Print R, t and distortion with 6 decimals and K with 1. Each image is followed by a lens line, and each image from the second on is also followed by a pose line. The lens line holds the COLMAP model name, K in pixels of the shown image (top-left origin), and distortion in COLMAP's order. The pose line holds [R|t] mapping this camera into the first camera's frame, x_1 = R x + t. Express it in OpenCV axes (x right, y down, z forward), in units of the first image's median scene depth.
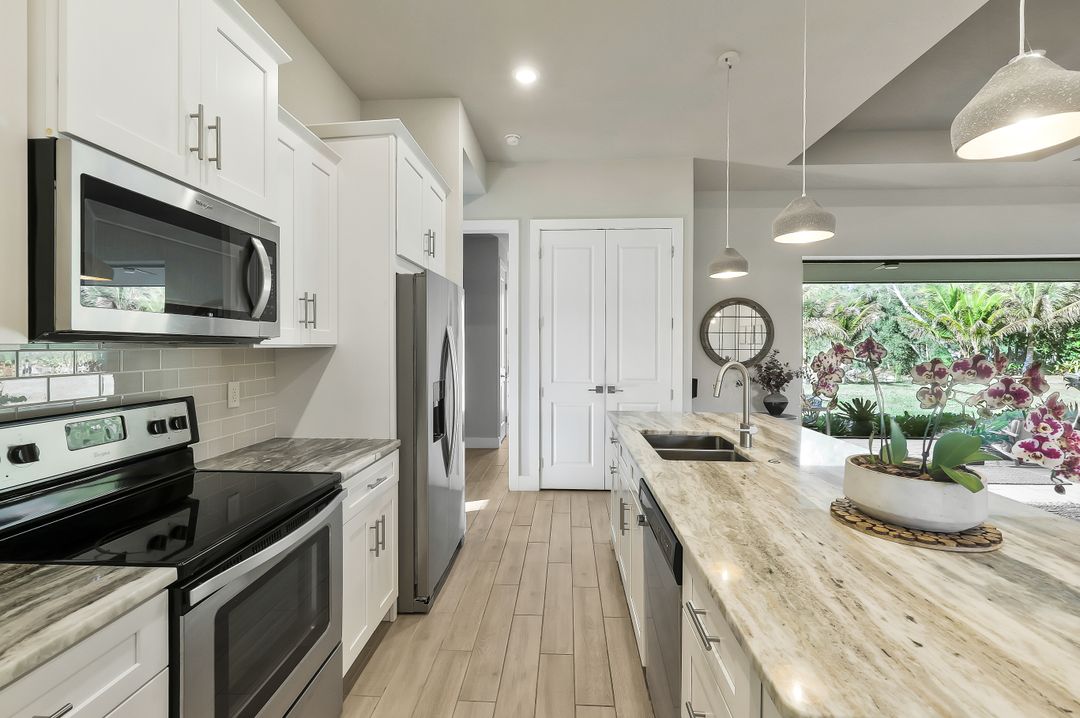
lens RADIAL K [[479.1, 0, 546.5], [0, 479.1, 352.7], [0, 0, 1]] dist [0.009417, -0.002169]
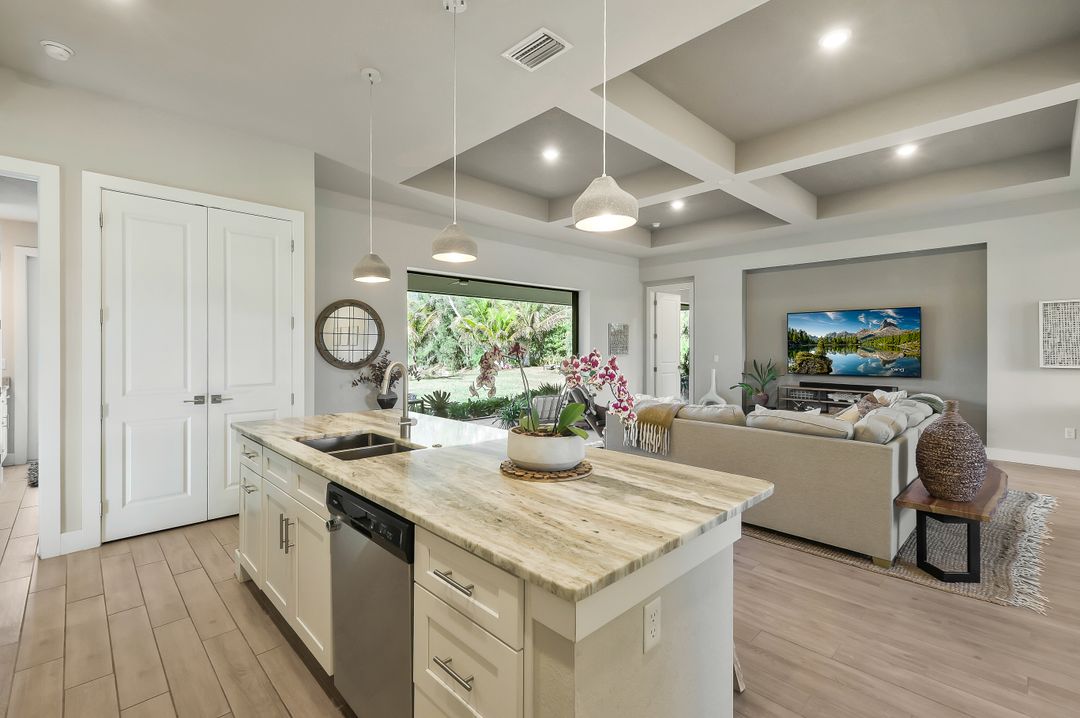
lens RADIAL K [[479.1, 0, 544.7], [0, 479.1, 352.3], [0, 0, 1]] dist [0.009417, -0.002169]
pose [[0.676277, -0.008968, 0.736593, -0.122255], [0.010408, 0.999942, 0.002619, -0.001122], [-0.736574, 0.005895, 0.676331, 0.008040]]
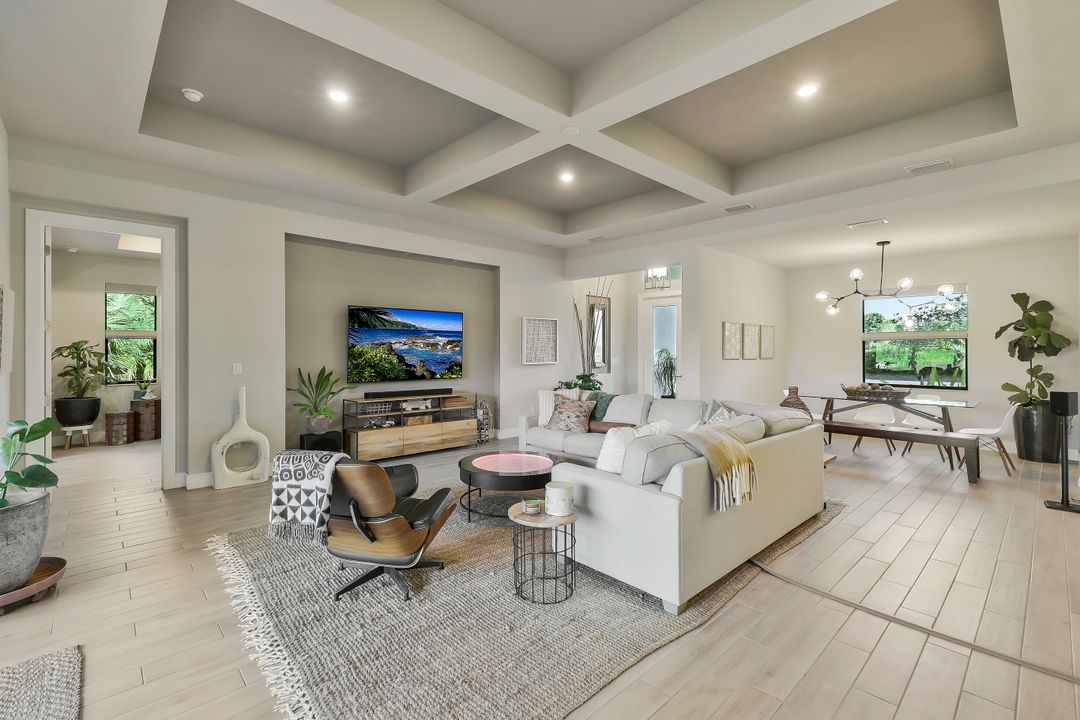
lens RADIAL K [[479.1, 0, 546.2], [0, 479.1, 344.6], [0, 0, 1]] dist [0.009417, -0.002169]
pose [[-0.718794, 0.005327, 0.695203, 0.584023], [0.005894, 0.999981, -0.001569, -0.016932], [-0.695199, 0.002970, -0.718812, 1.400254]]
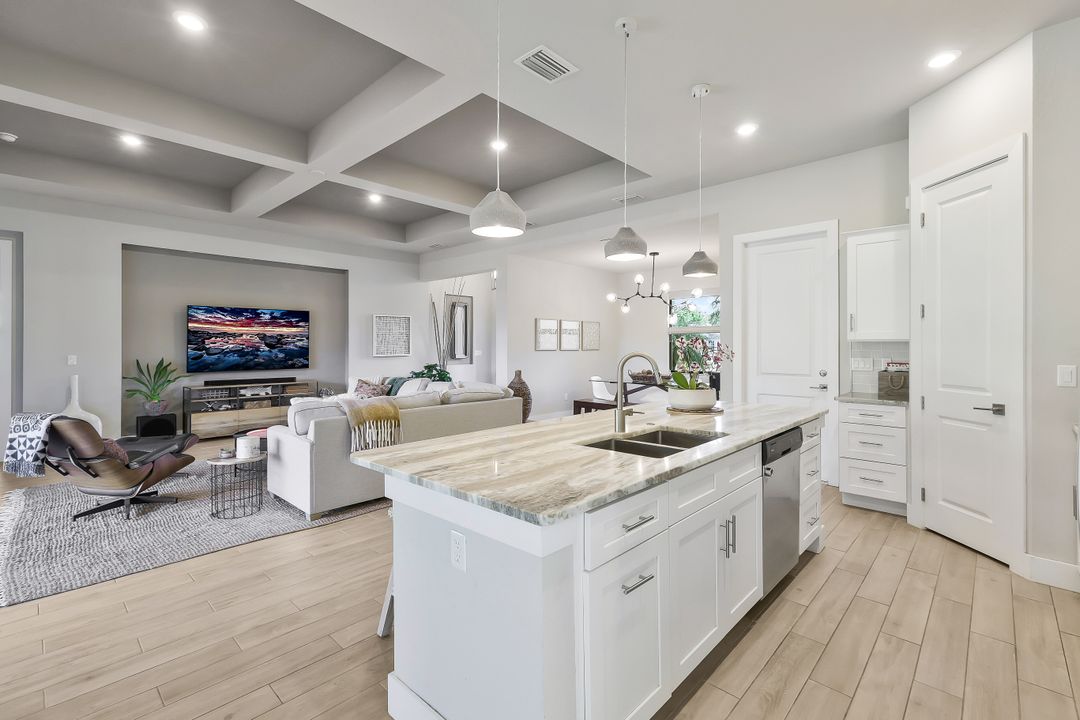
lens RADIAL K [[479.1, 0, 538.0], [0, 479.1, 340.8], [0, 0, 1]] dist [0.009417, -0.002169]
pose [[-0.759421, 0.006810, 0.650564, -0.097160], [0.010661, 0.999941, 0.001978, -0.006129], [-0.650512, 0.008438, -0.759449, 1.231272]]
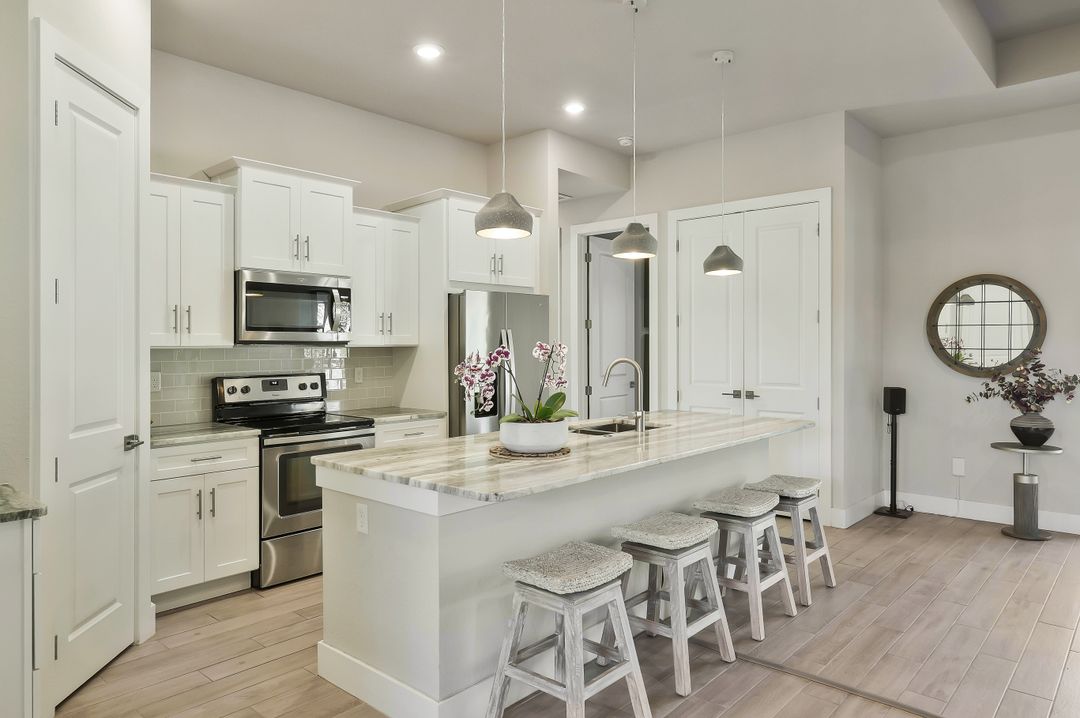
lens RADIAL K [[704.4, 0, 536.7], [0, 704.4, 347.8], [0, 0, 1]] dist [-0.004228, 0.001889]
pose [[0.780335, -0.000382, -0.625362, 0.817826], [-0.005972, 0.999950, -0.008062, 0.005509], [0.625334, 0.010026, 0.780293, -0.308950]]
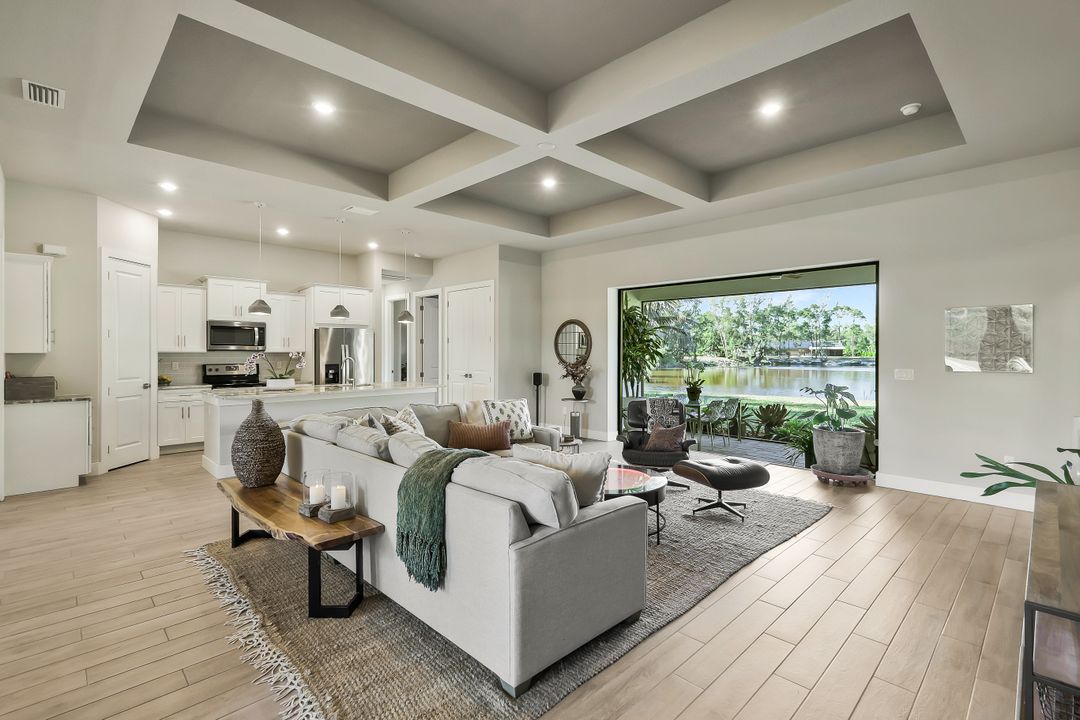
lens RADIAL K [[501.9, 0, 544.1], [0, 501.9, 356.3], [0, 0, 1]] dist [0.003178, -0.000456]
pose [[0.743859, 0.007651, -0.668292, 2.111312], [-0.011537, 0.999932, -0.001393, 0.001987], [0.668236, 0.008746, 0.743898, -0.316992]]
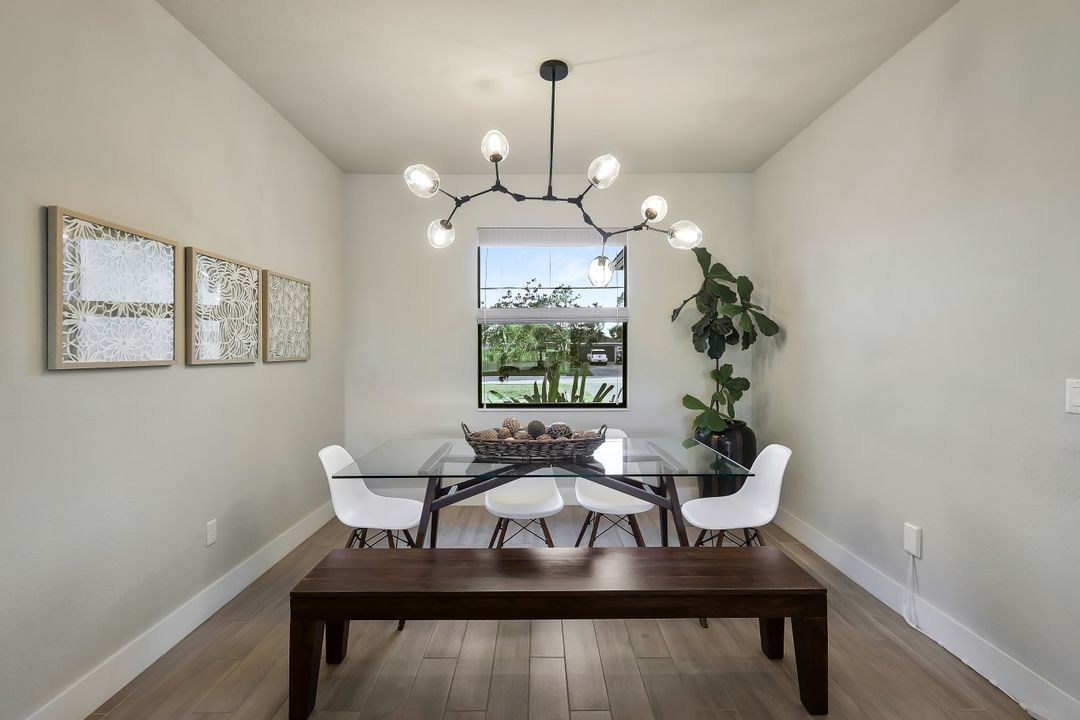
lens RADIAL K [[479.1, 0, 539.8], [0, 479.1, 356.0], [0, 0, 1]] dist [0.009417, -0.002169]
pose [[-0.998559, 0.000454, -0.053661, 0.992604], [-0.000804, 0.999725, 0.023420, 0.022111], [0.053657, 0.023429, -0.998285, -0.056988]]
